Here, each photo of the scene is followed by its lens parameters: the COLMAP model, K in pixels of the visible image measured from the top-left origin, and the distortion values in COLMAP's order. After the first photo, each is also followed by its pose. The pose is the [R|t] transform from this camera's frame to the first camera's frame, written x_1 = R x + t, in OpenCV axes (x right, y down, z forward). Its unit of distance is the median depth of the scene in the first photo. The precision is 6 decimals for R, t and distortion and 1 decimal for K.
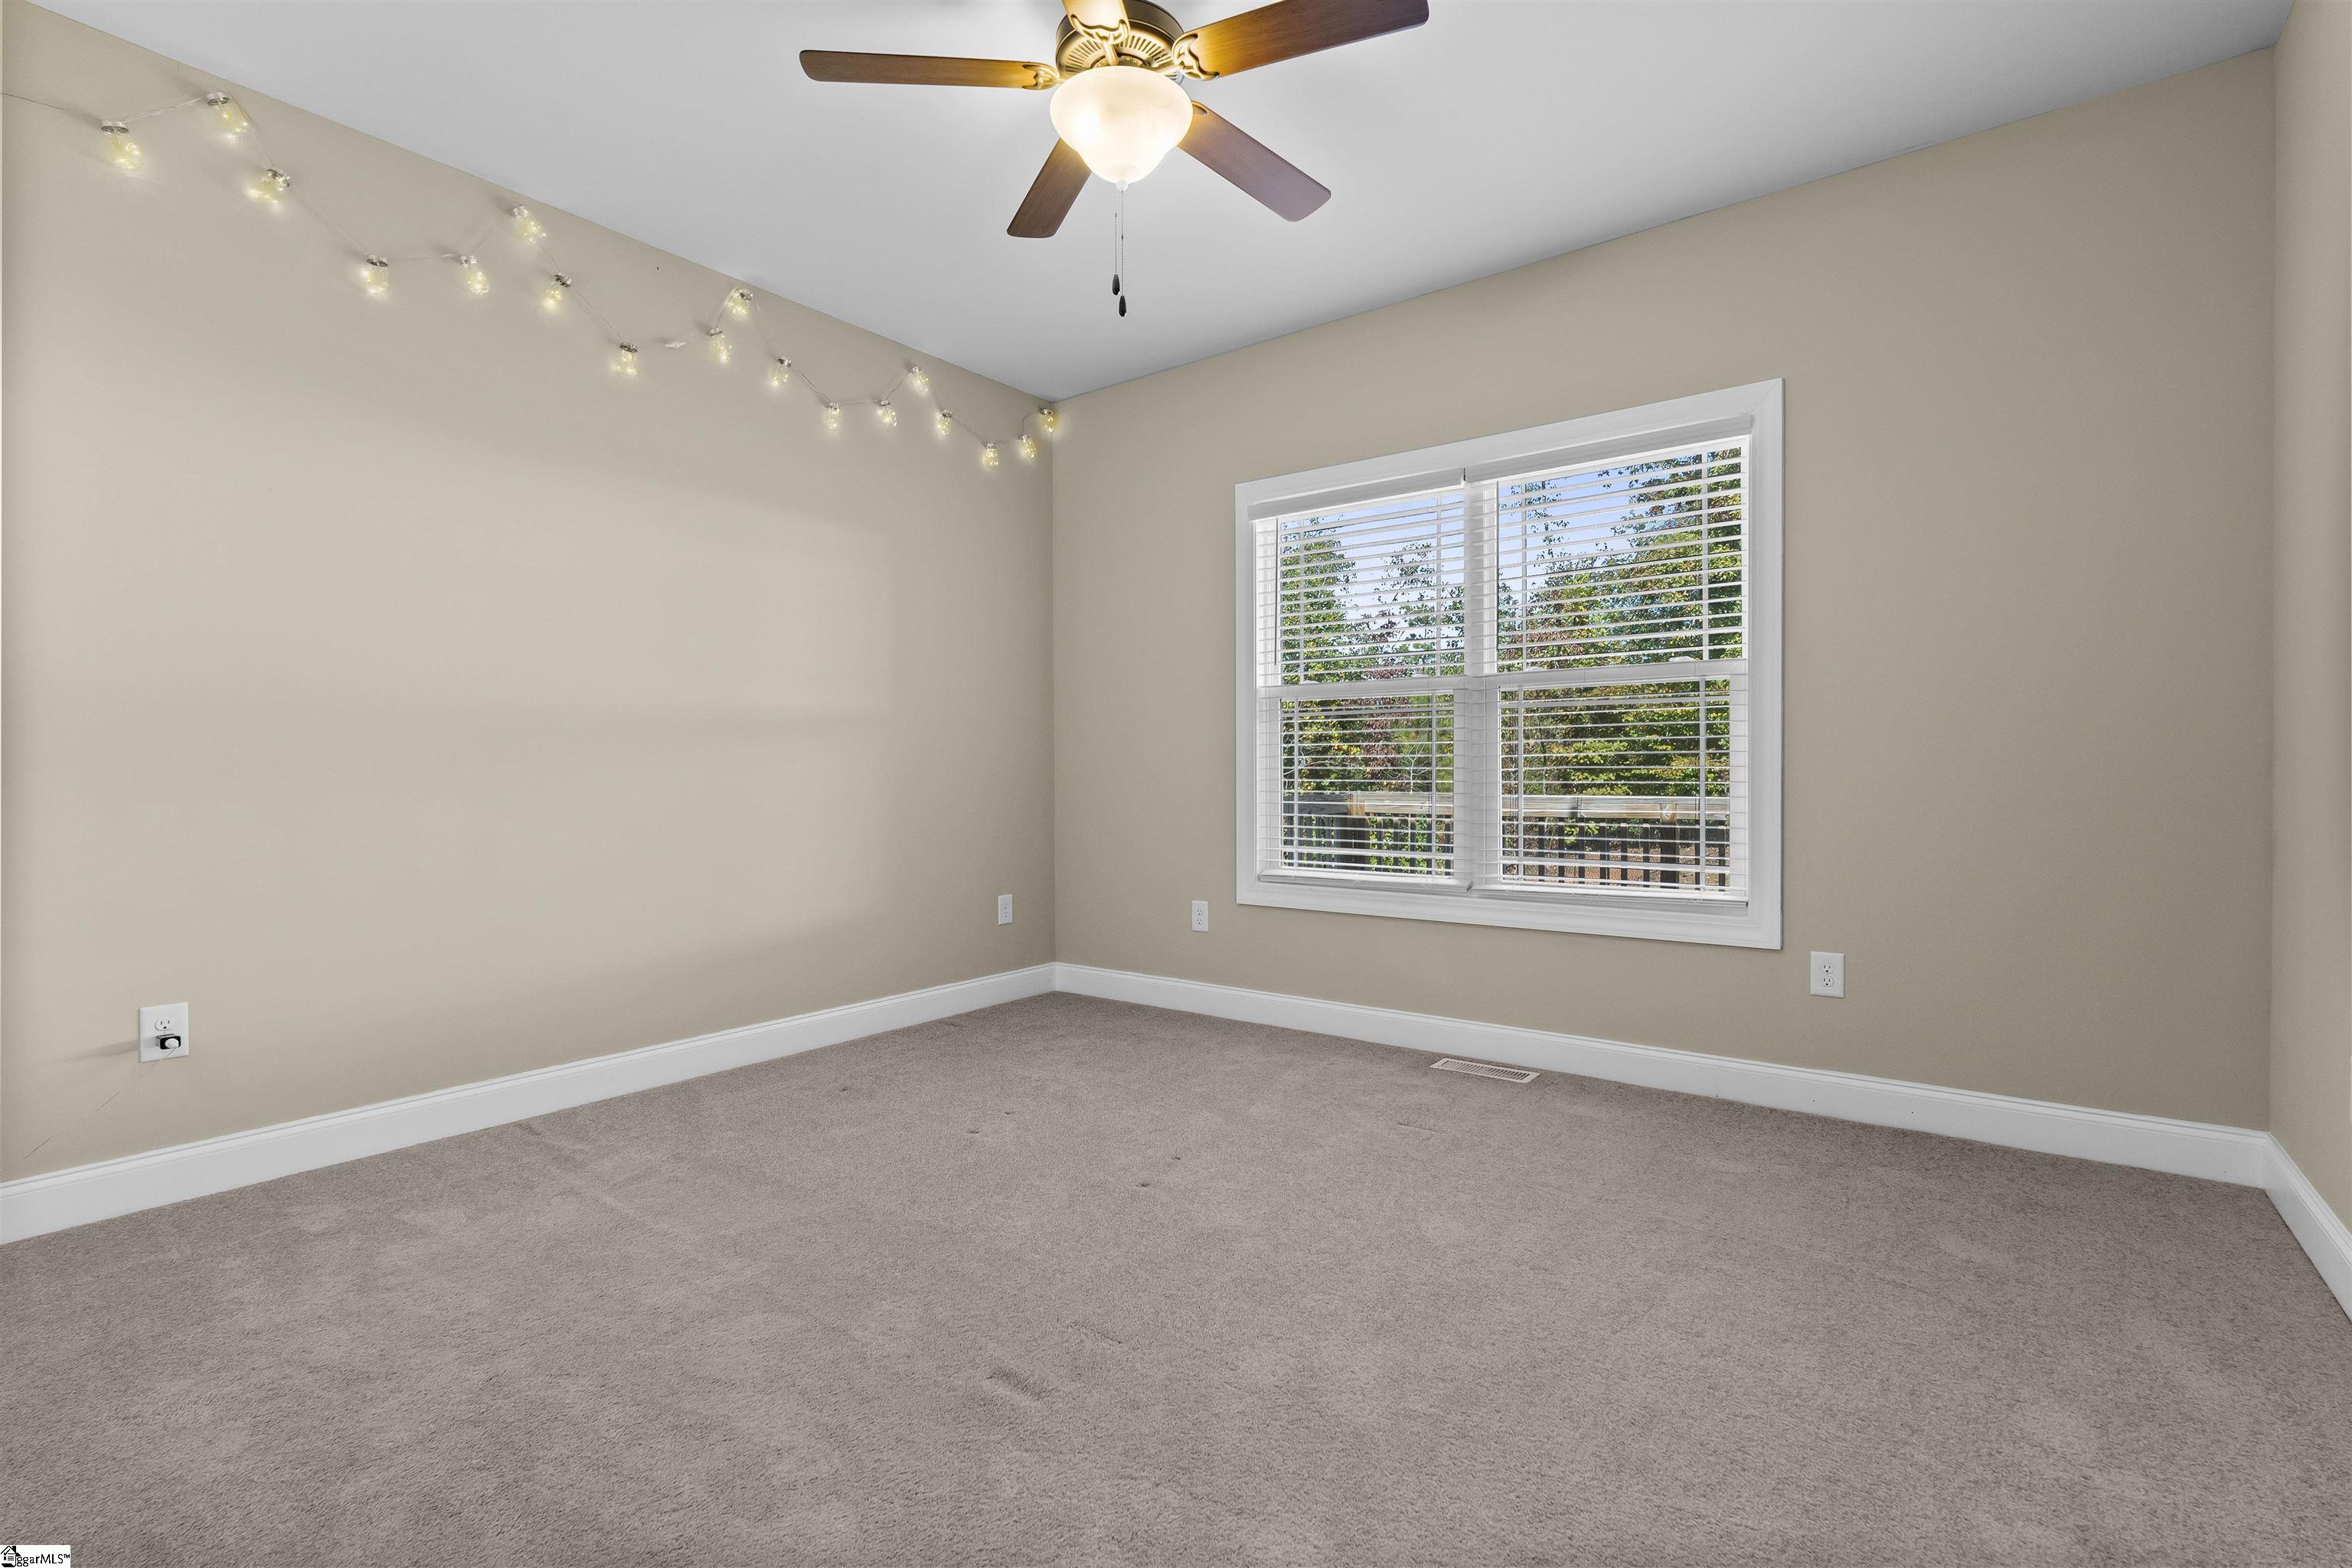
lens RADIAL K [[1067.2, 0, 1176.0], [0, 1067.2, 784.0], [0, 0, 1]] dist [0.001067, 0.000321]
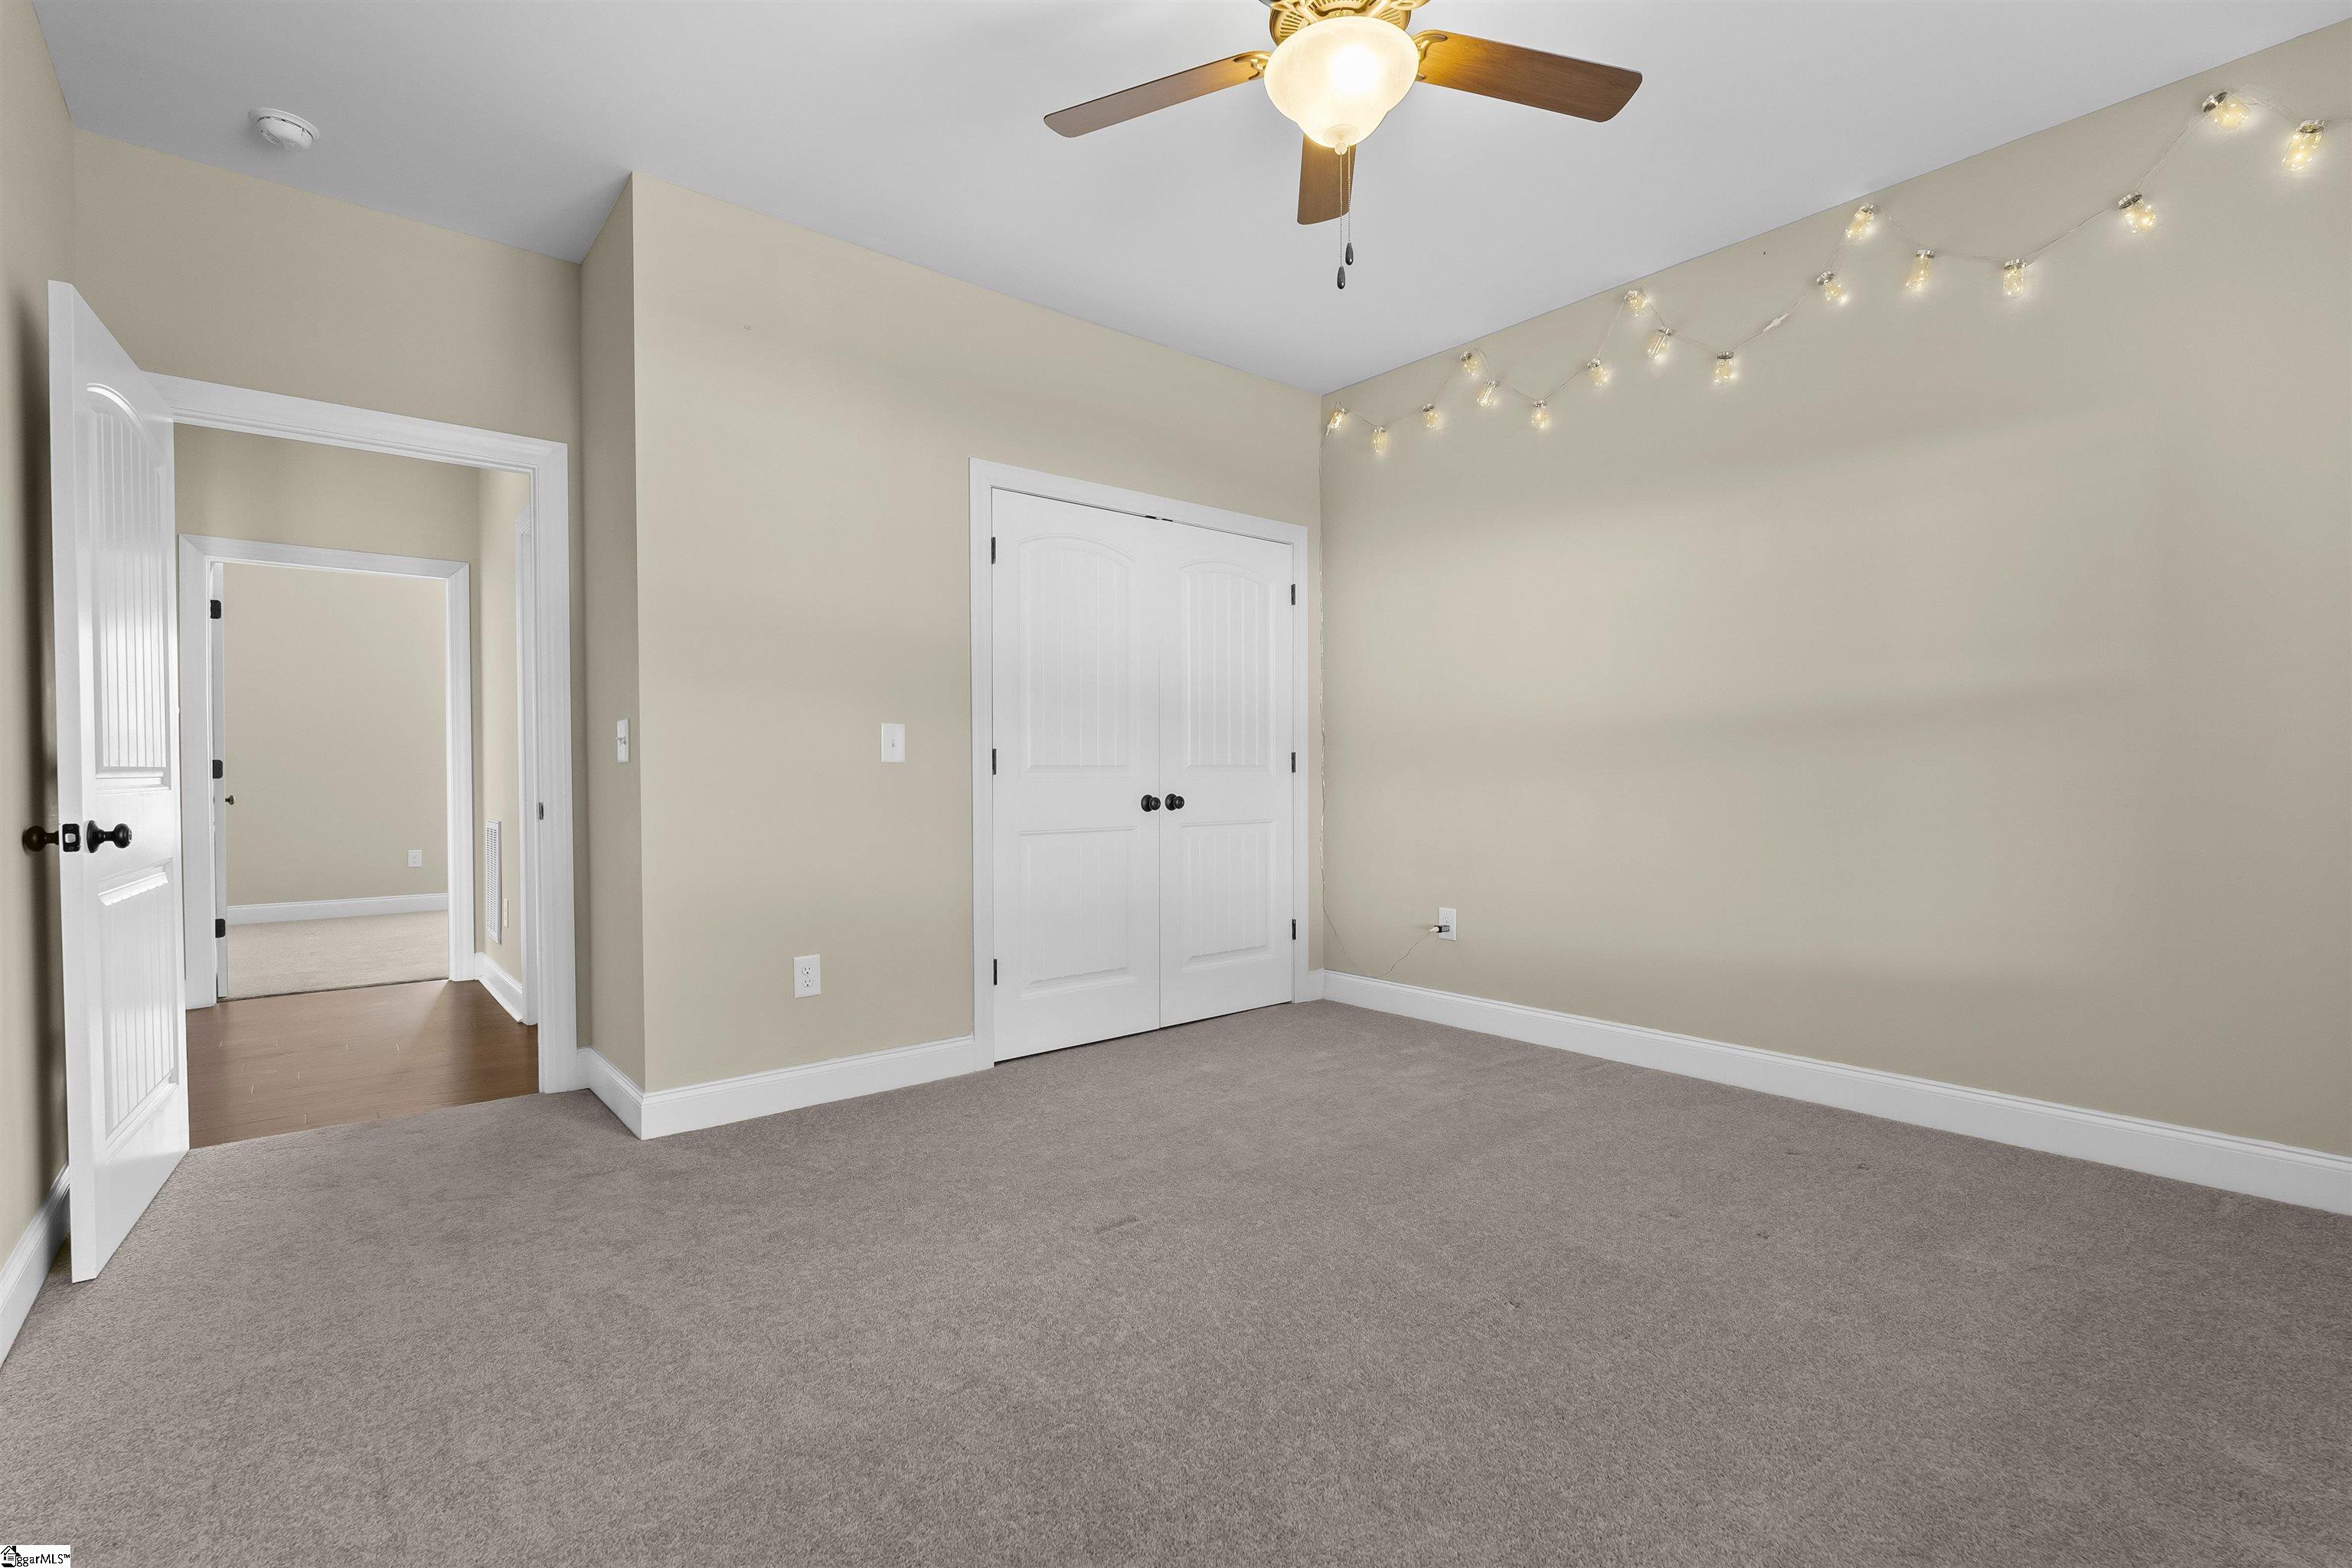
lens RADIAL K [[1067.2, 0, 1176.0], [0, 1067.2, 784.0], [0, 0, 1]] dist [0.001067, 0.000321]
pose [[-0.225051, 0.018104, -0.974179, 0.694370], [-0.004080, 0.999801, 0.019523, -0.019350], [0.974338, 0.008368, -0.224933, 0.823247]]
